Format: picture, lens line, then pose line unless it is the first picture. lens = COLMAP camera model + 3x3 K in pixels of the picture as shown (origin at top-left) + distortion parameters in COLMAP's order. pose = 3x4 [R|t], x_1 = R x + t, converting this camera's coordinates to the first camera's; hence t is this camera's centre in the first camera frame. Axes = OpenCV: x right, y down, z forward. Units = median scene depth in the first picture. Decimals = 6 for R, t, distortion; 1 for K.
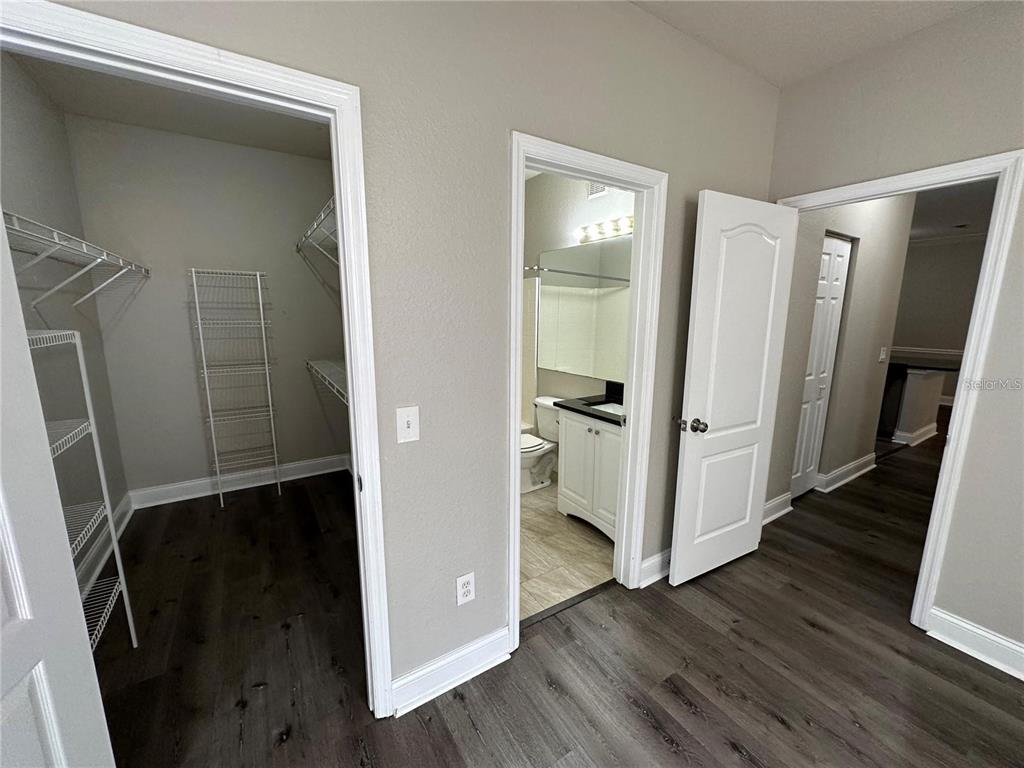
lens RADIAL K [[408.9, 0, 513.4], [0, 408.9, 382.0], [0, 0, 1]] dist [-0.001968, 0.000780]
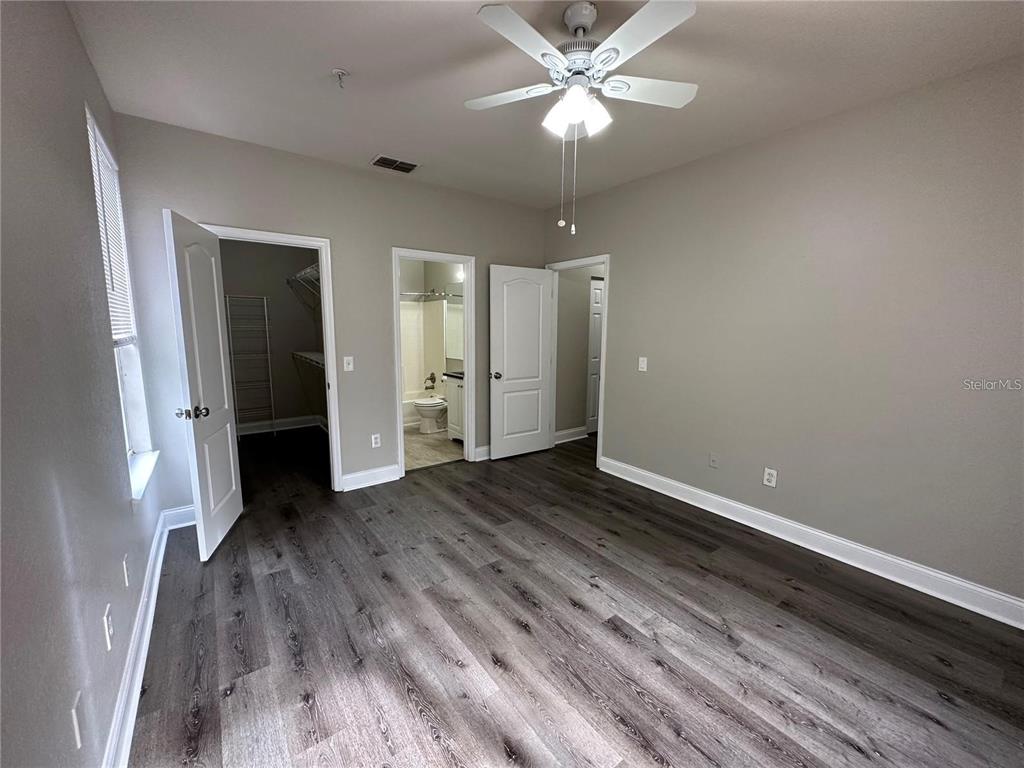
lens RADIAL K [[408.9, 0, 511.3], [0, 408.9, 380.7], [0, 0, 1]] dist [-0.001968, 0.000780]
pose [[0.997579, -0.007609, 0.069125, 0.378487], [0.010036, 0.999343, -0.034832, 0.205531], [-0.068814, 0.035442, 0.997000, -1.048510]]
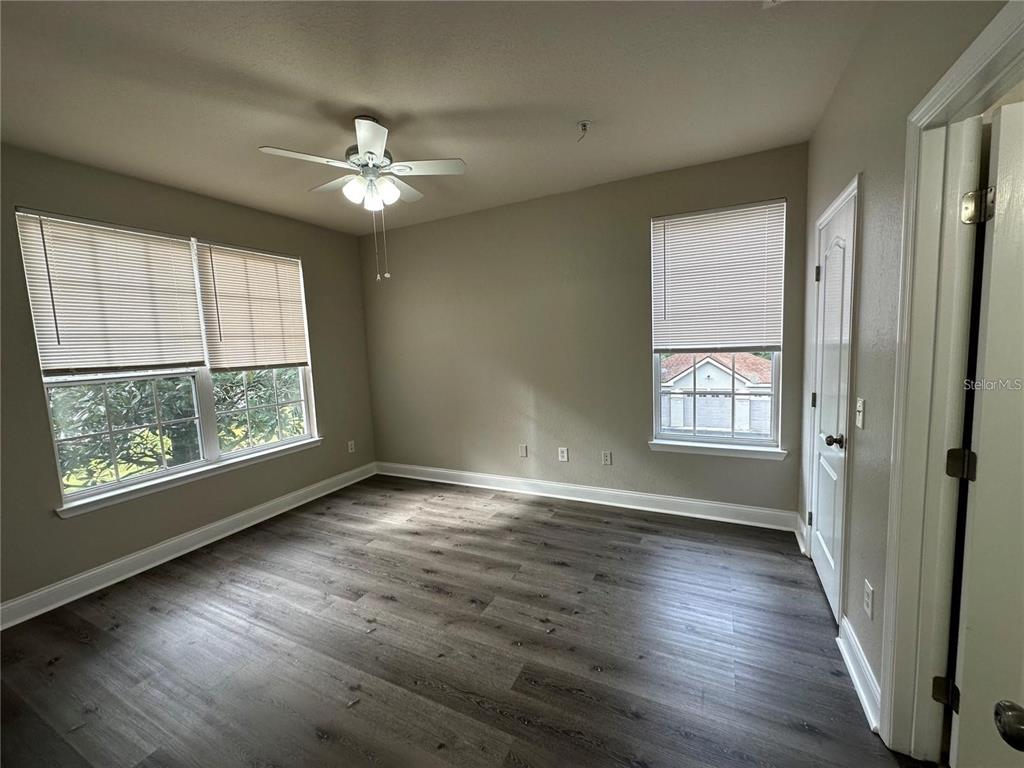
lens RADIAL K [[408.9, 0, 512.5], [0, 408.9, 384.7], [0, 0, 1]] dist [-0.001968, 0.000780]
pose [[-0.854860, 0.085118, -0.511830, 0.859810], [-0.052442, 0.967227, 0.248440, -0.160246], [0.516202, 0.239222, -0.822379, 0.998654]]
